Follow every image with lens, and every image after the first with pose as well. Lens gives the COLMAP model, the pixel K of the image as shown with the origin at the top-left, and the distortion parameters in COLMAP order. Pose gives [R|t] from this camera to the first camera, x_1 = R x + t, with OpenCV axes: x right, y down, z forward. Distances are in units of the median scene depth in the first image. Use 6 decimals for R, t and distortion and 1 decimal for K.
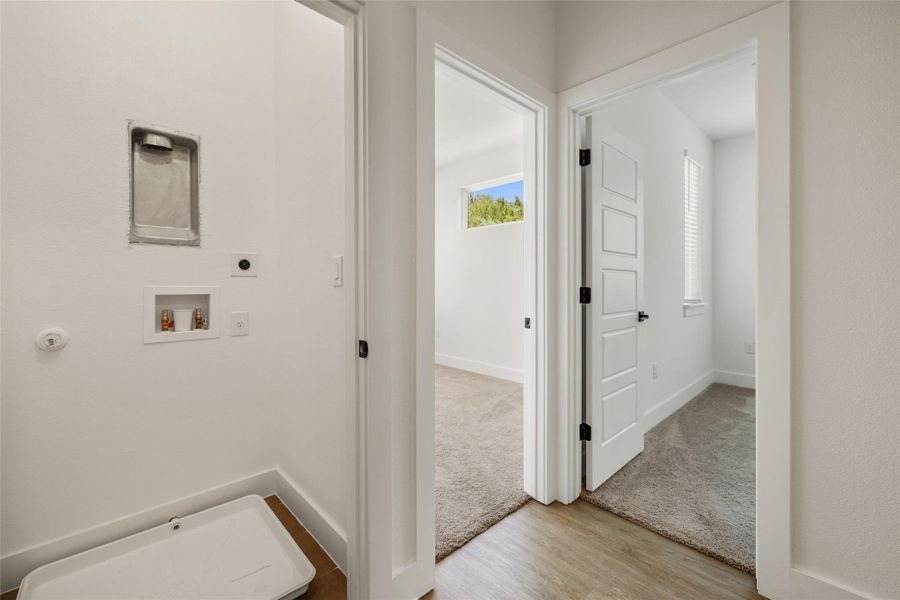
lens RADIAL K [[380.7, 0, 449.0], [0, 380.7, 284.8], [0, 0, 1]] dist [0.001460, 0.000087]
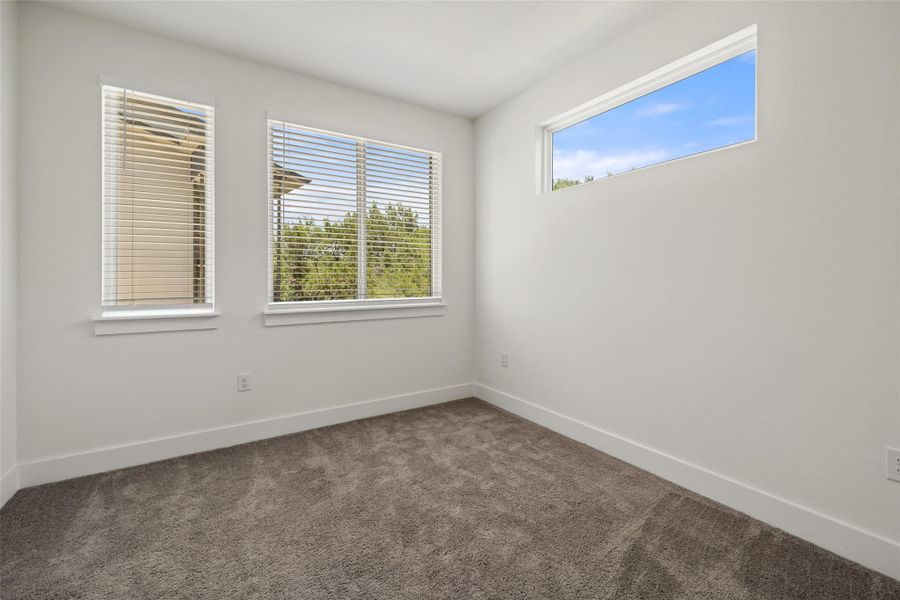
lens RADIAL K [[380.7, 0, 449.0], [0, 380.7, 284.8], [0, 0, 1]] dist [0.001460, 0.000087]
pose [[0.979254, -0.001931, -0.202627, 0.022534], [0.002266, 0.999996, 0.001418, -0.002949], [0.202623, -0.001847, 0.979255, 0.778814]]
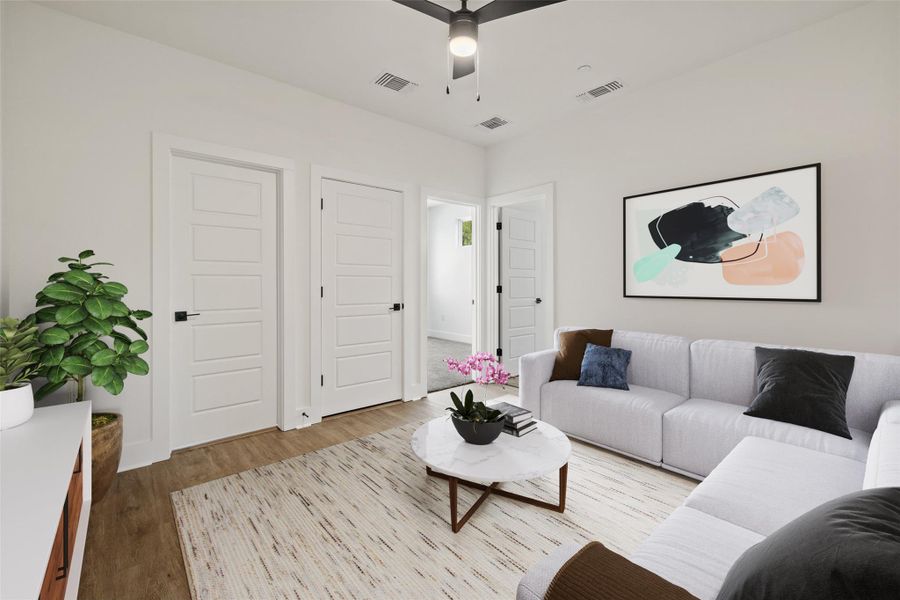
lens RADIAL K [[380.7, 0, 449.0], [0, 380.7, 284.8], [0, 0, 1]] dist [0.001460, 0.000087]
pose [[0.998895, -0.003911, -0.046834, 0.141135], [0.003833, 0.999991, -0.001755, 0.003227], [0.046840, 0.001574, 0.998901, -0.976231]]
